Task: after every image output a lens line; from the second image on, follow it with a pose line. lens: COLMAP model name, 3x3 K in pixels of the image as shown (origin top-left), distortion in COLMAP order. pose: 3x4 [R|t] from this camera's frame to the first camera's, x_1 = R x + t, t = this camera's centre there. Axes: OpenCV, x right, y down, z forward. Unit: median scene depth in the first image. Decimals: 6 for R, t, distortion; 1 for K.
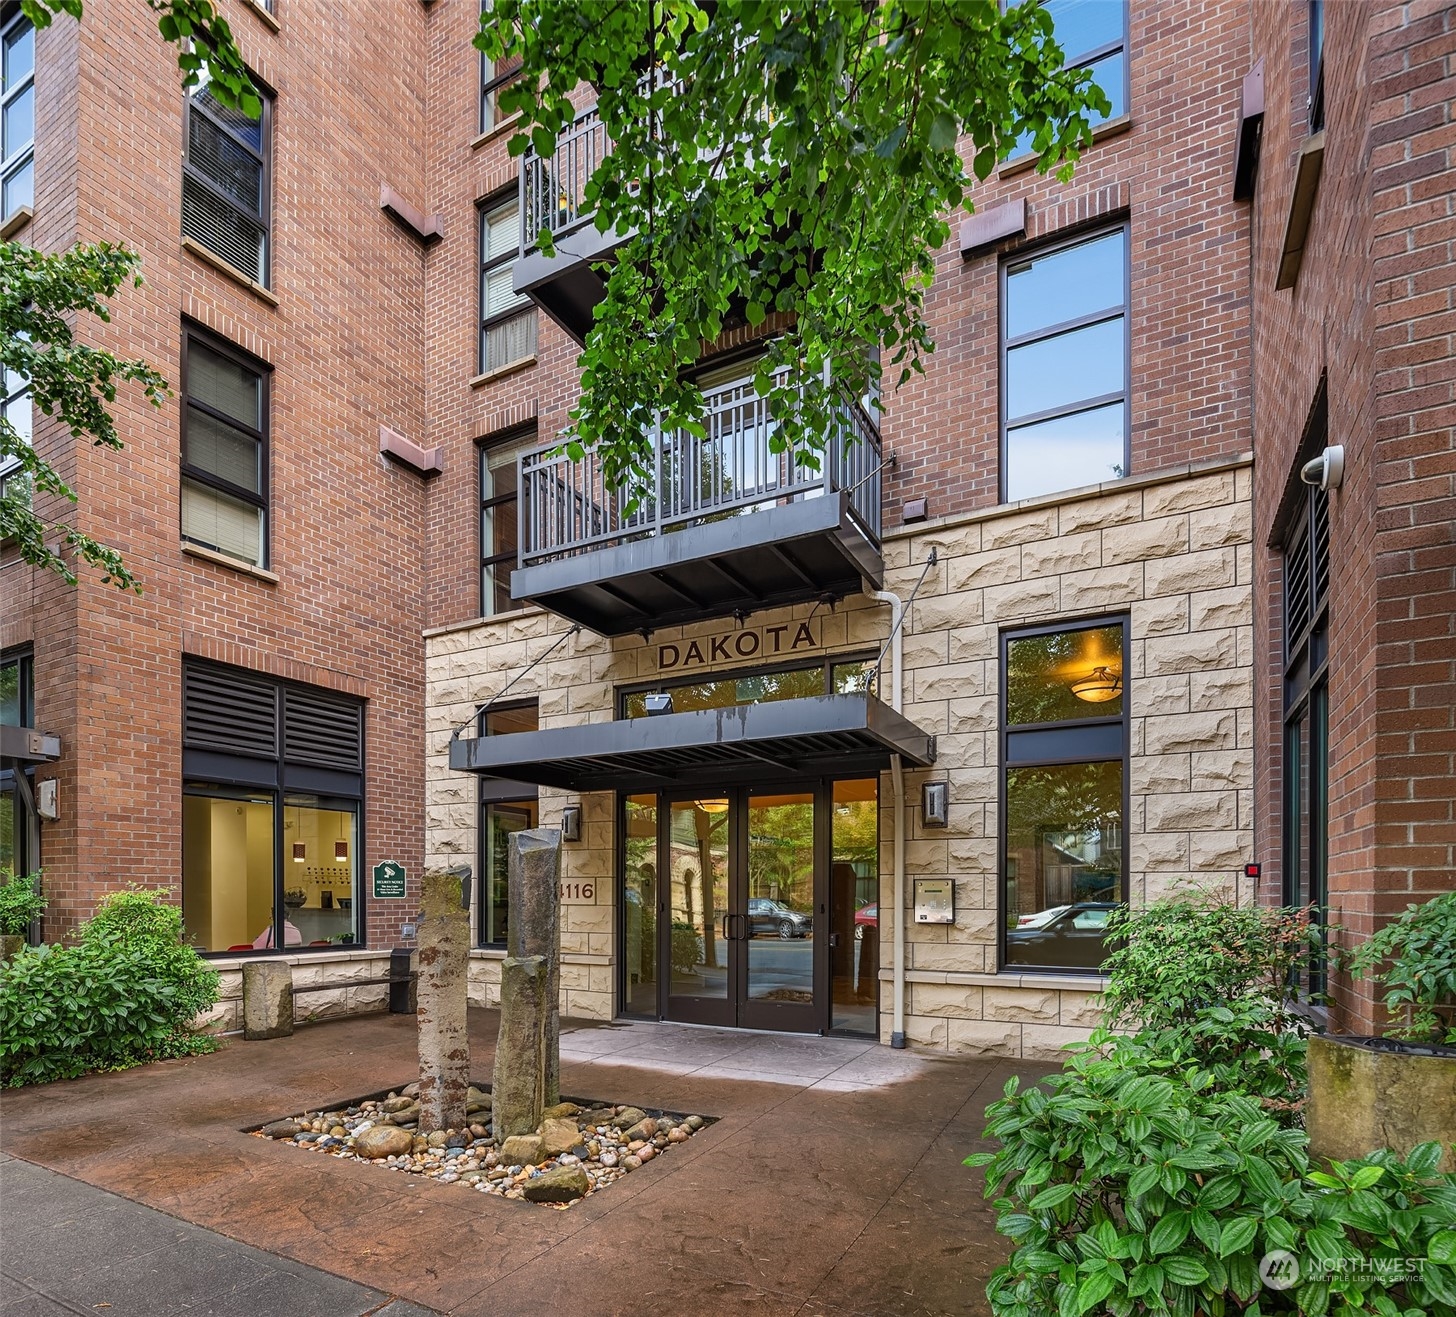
lens RADIAL K [[941.1, 0, 728.0], [0, 941.1, 658.5], [0, 0, 1]] dist [-0.001733, 0.001054]
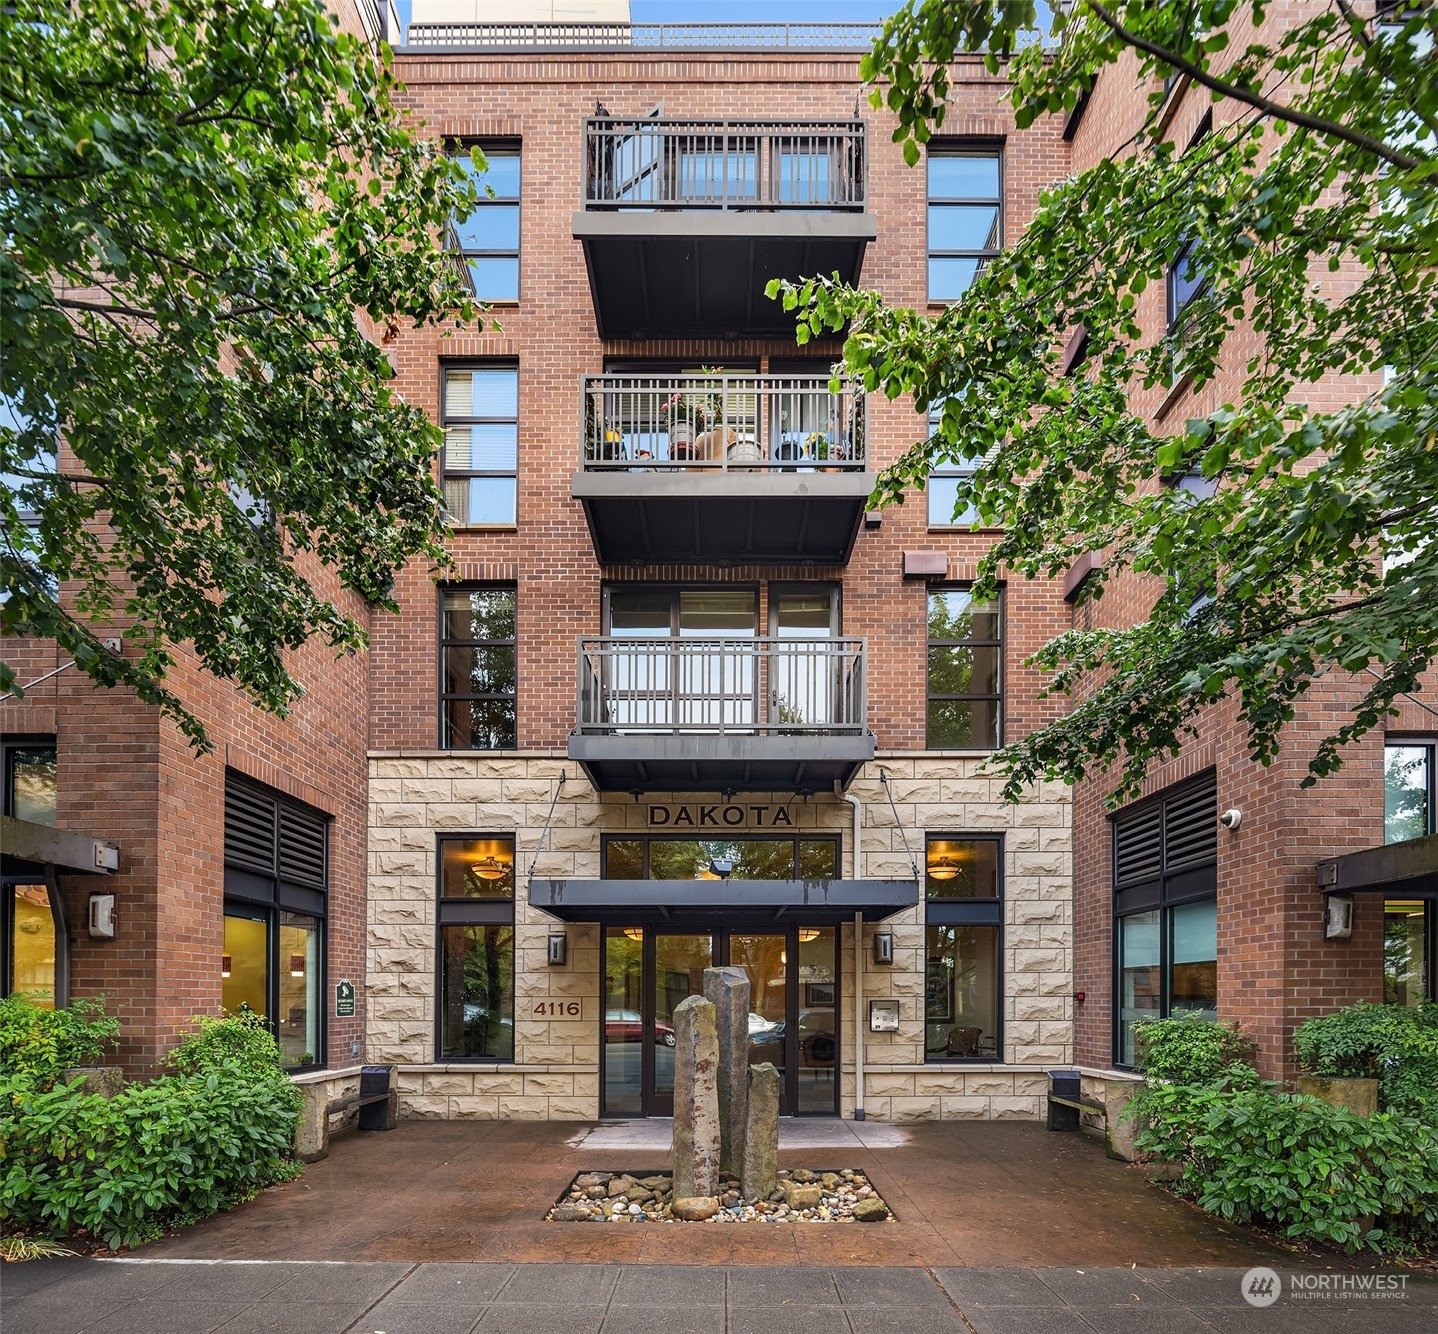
lens RADIAL K [[947.1, 0, 719.0], [0, 947.1, 667.0], [0, 0, 1]] dist [0.000852, -0.001869]
pose [[0.841626, 0.172806, 0.511667, -0.738175], [-0.128685, 0.984305, -0.120760, -0.059785], [-0.524505, 0.035791, 0.850655, -0.132186]]
